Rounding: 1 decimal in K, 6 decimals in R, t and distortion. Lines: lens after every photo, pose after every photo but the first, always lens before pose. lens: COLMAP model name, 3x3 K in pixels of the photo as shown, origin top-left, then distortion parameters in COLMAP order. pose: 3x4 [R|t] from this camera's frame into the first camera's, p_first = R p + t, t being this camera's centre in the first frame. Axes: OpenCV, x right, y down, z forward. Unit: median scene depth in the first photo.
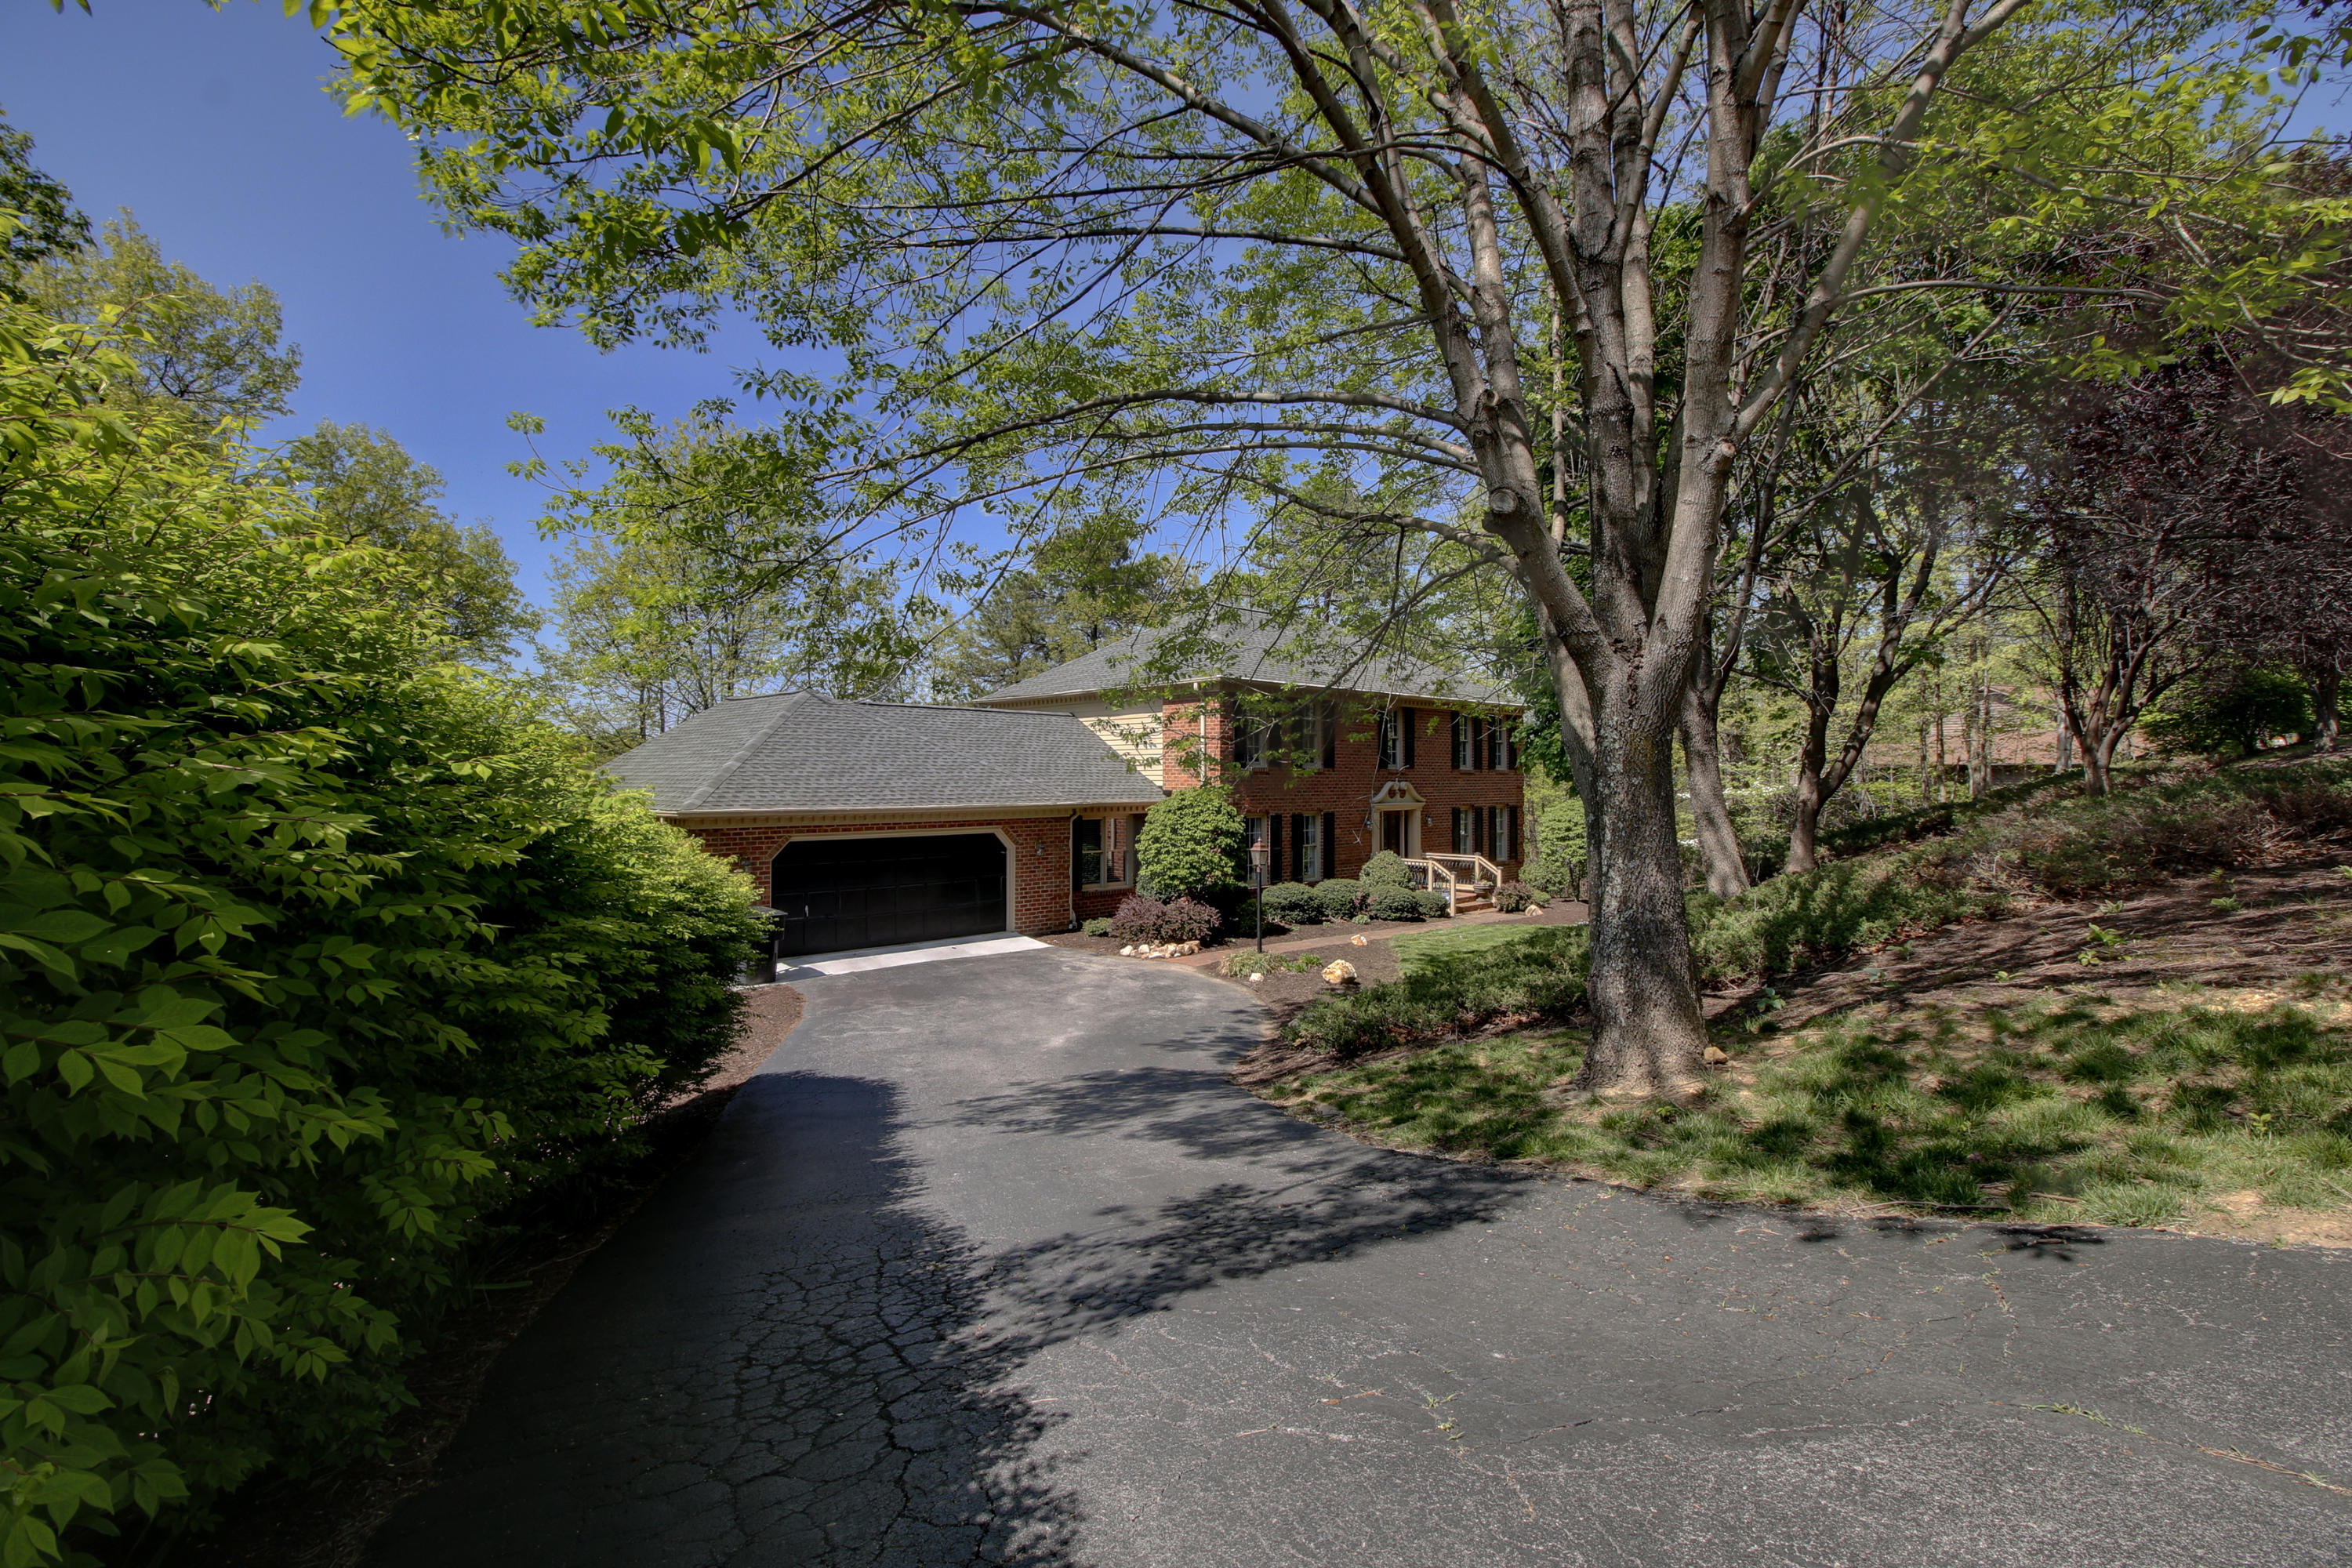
lens RADIAL K [[1093.1, 0, 1172.9], [0, 1093.1, 780.5], [0, 0, 1]] dist [0.000909, 0.000008]
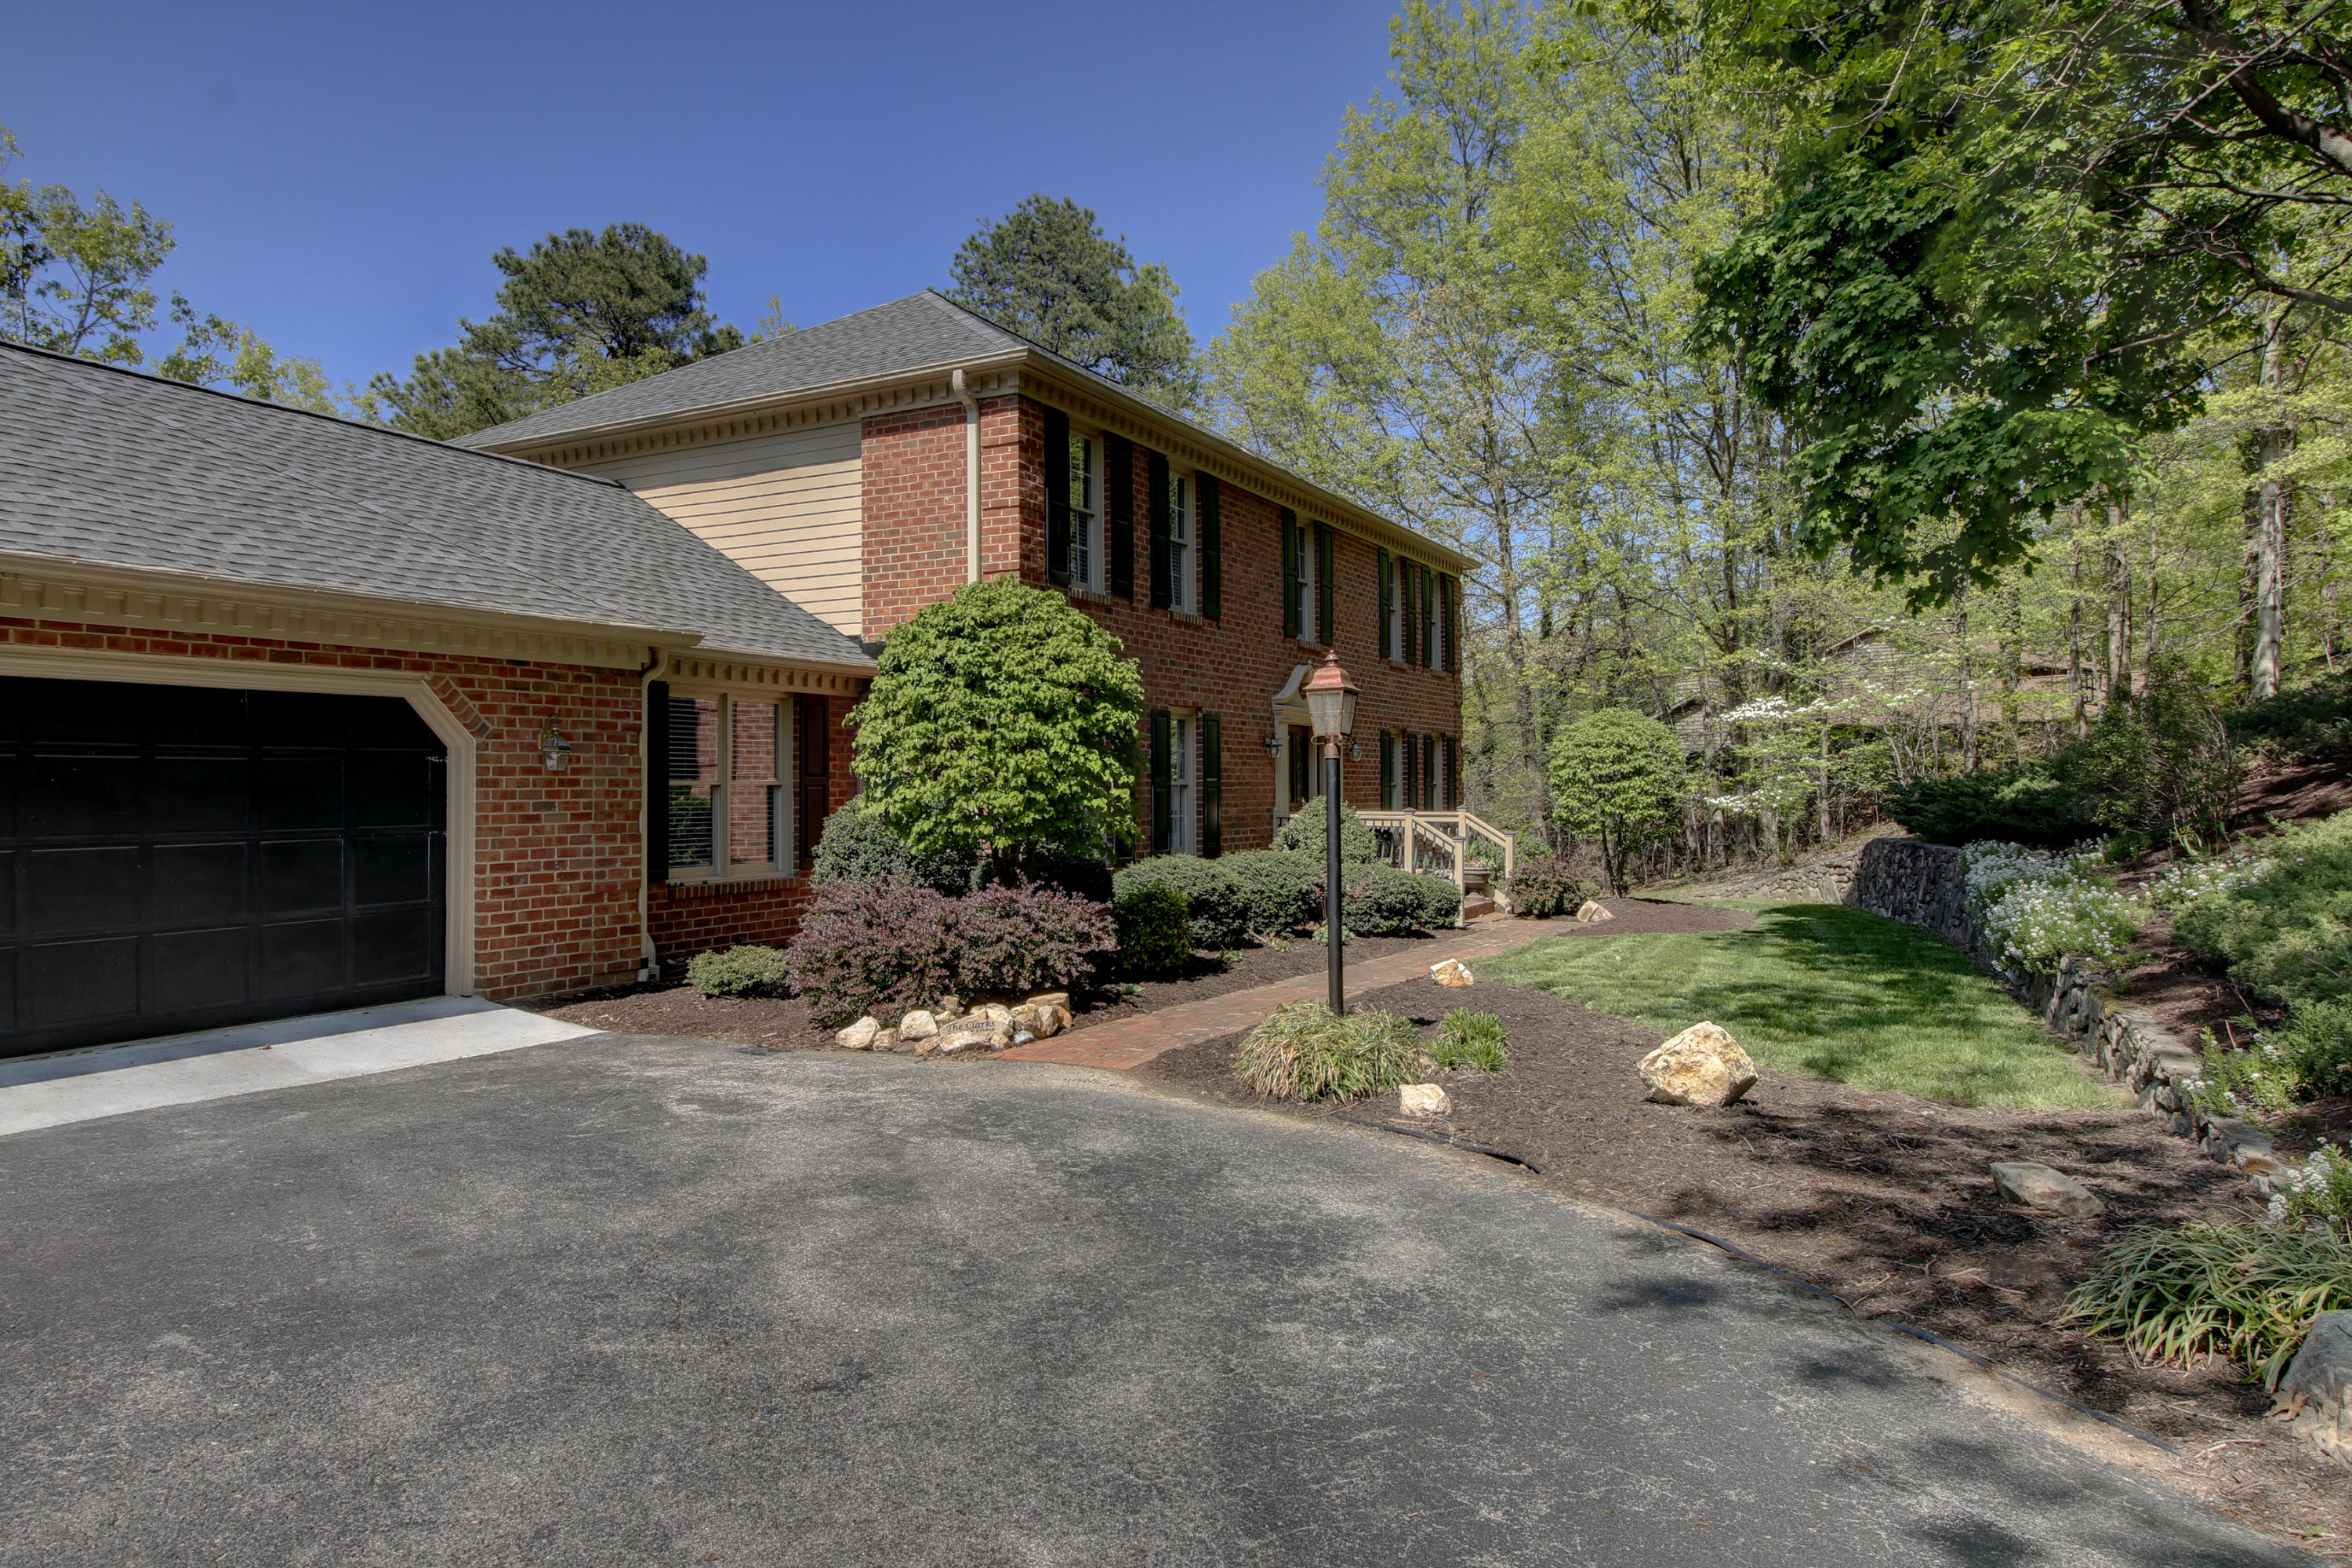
lens RADIAL K [[1465.7, 0, 1175.4], [0, 1465.7, 776.6], [0, 0, 1]] dist [0.002993, -0.005232]
pose [[0.952418, -0.002263, 0.304787, -0.078090], [0.005962, 0.999919, -0.011206, 0.078467], [-0.304737, 0.012490, 0.952355, 0.514080]]
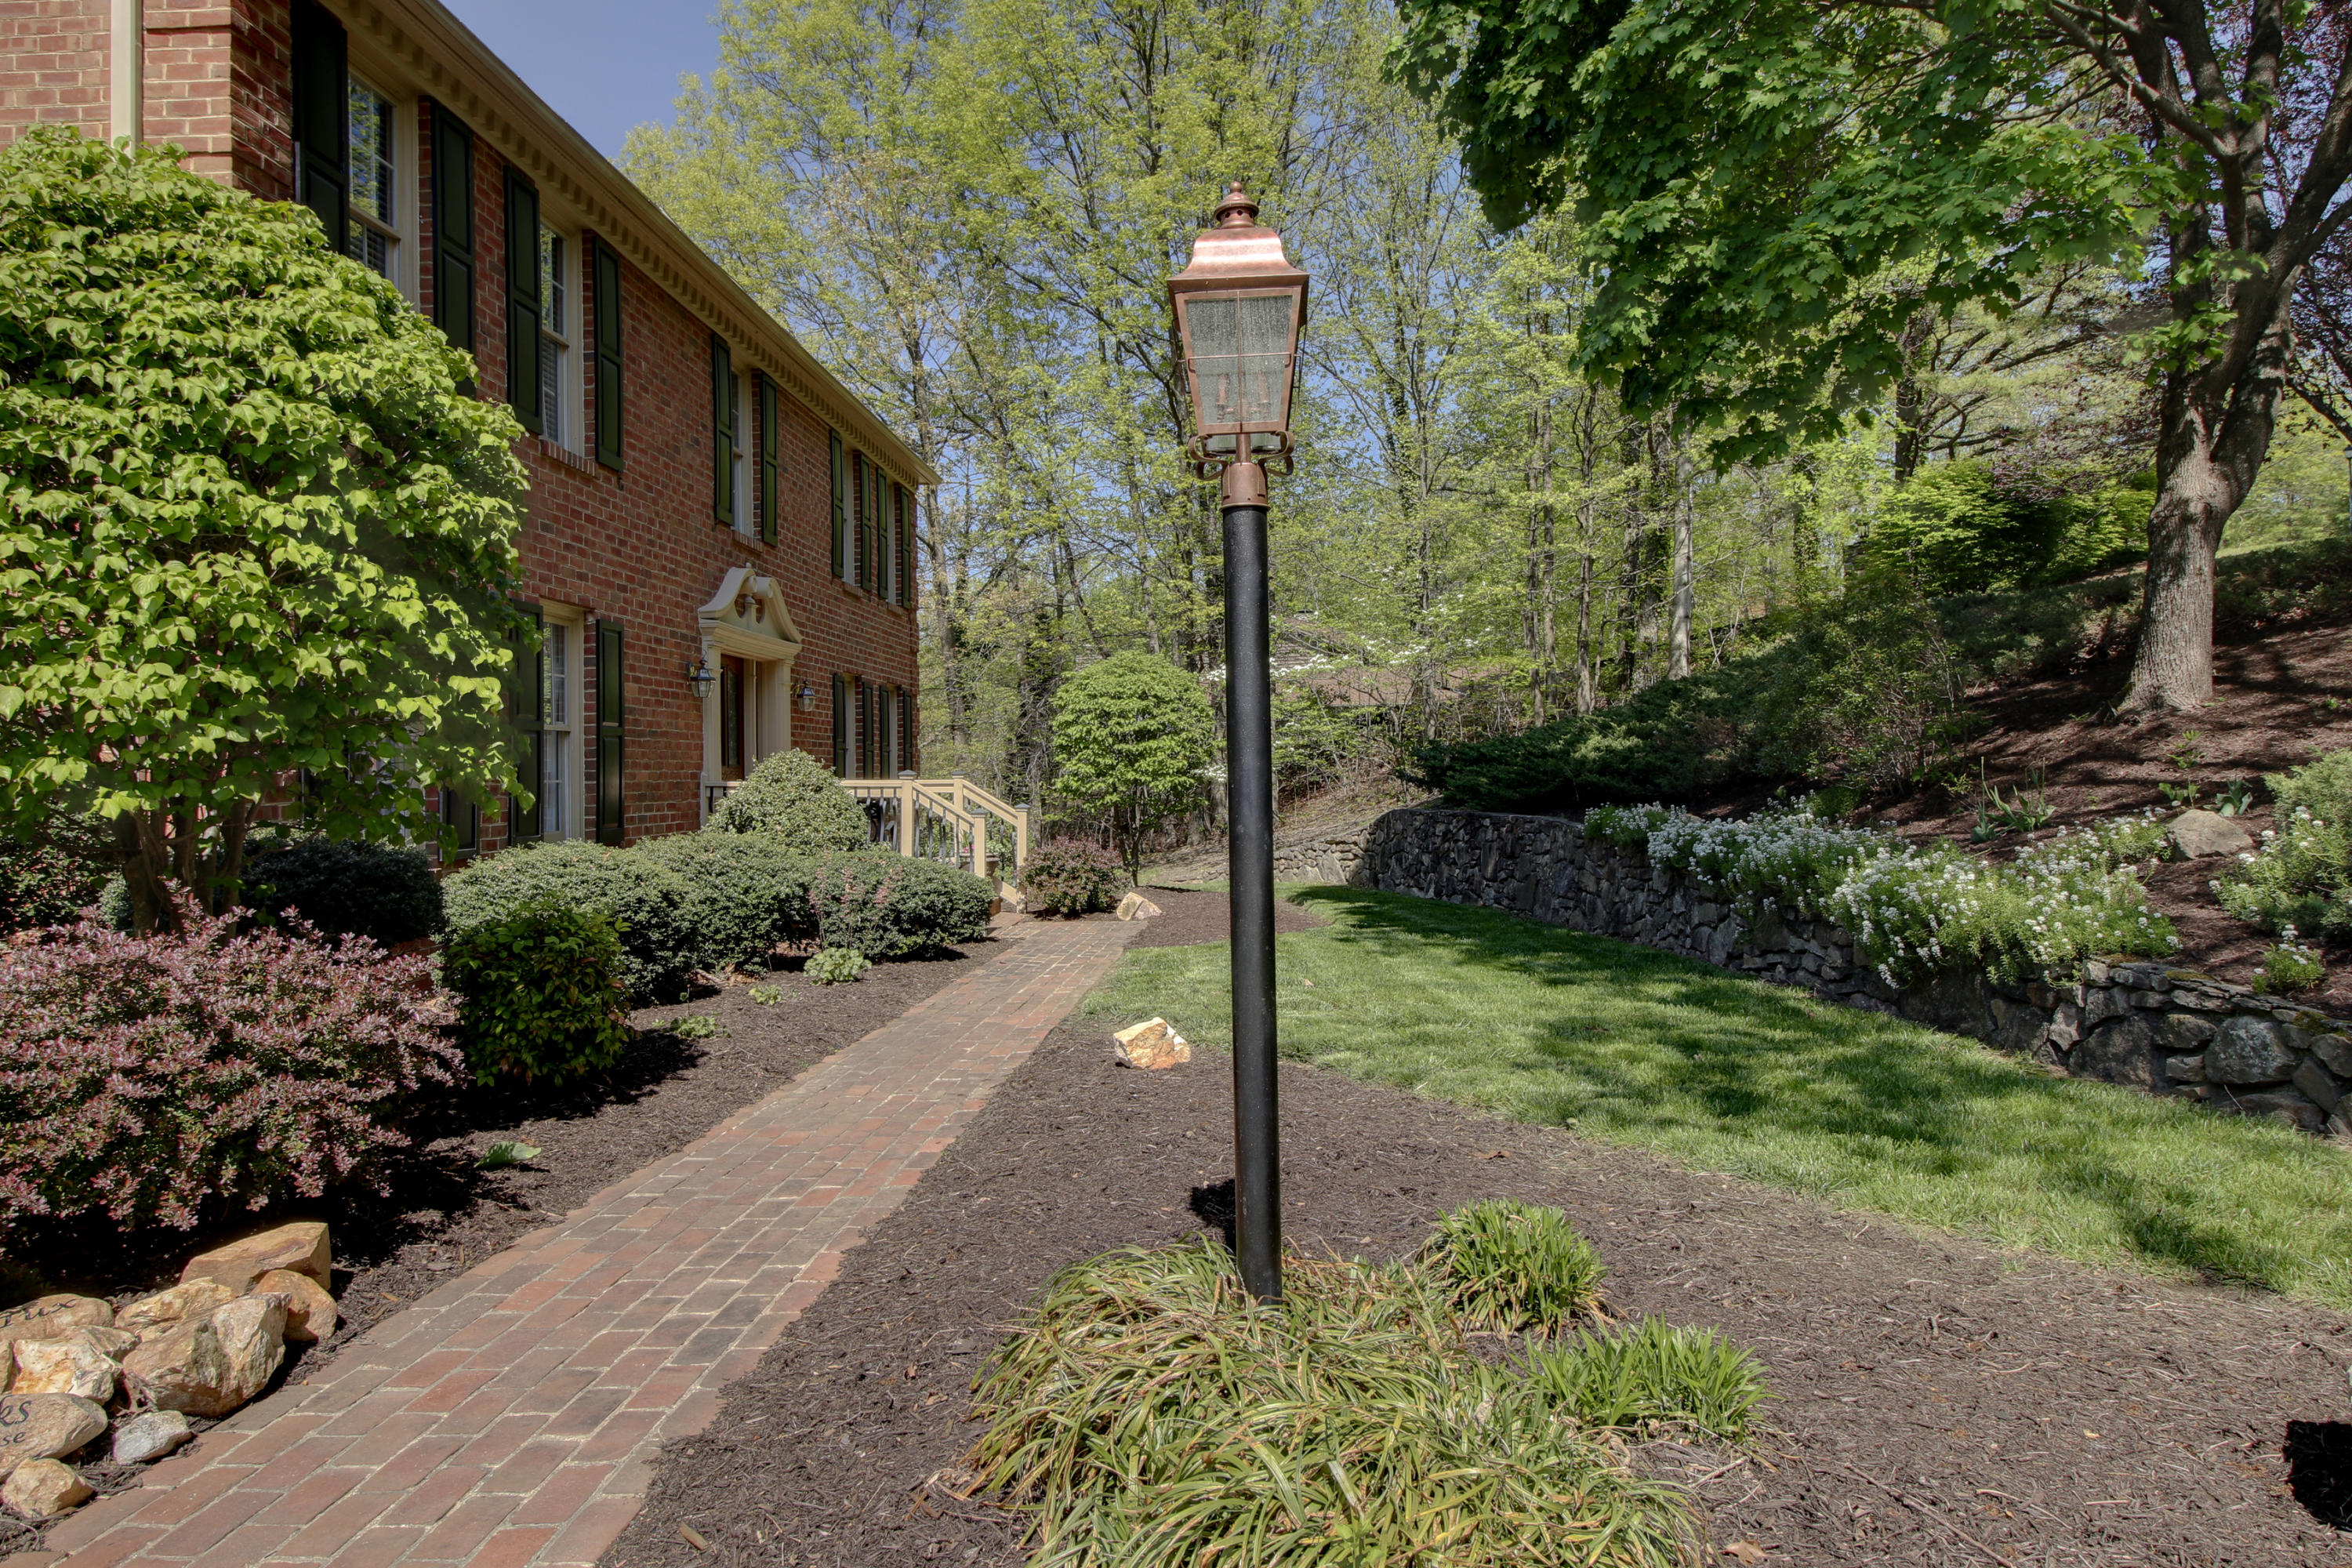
lens RADIAL K [[1465.7, 0, 1179.5], [0, 1465.7, 773.0], [0, 0, 1]] dist [0.002993, -0.005232]
pose [[0.735326, -0.005704, 0.677689, -0.015365], [0.010231, 0.999944, -0.002685, 0.091241], [-0.677636, 0.008908, 0.735343, 0.759381]]
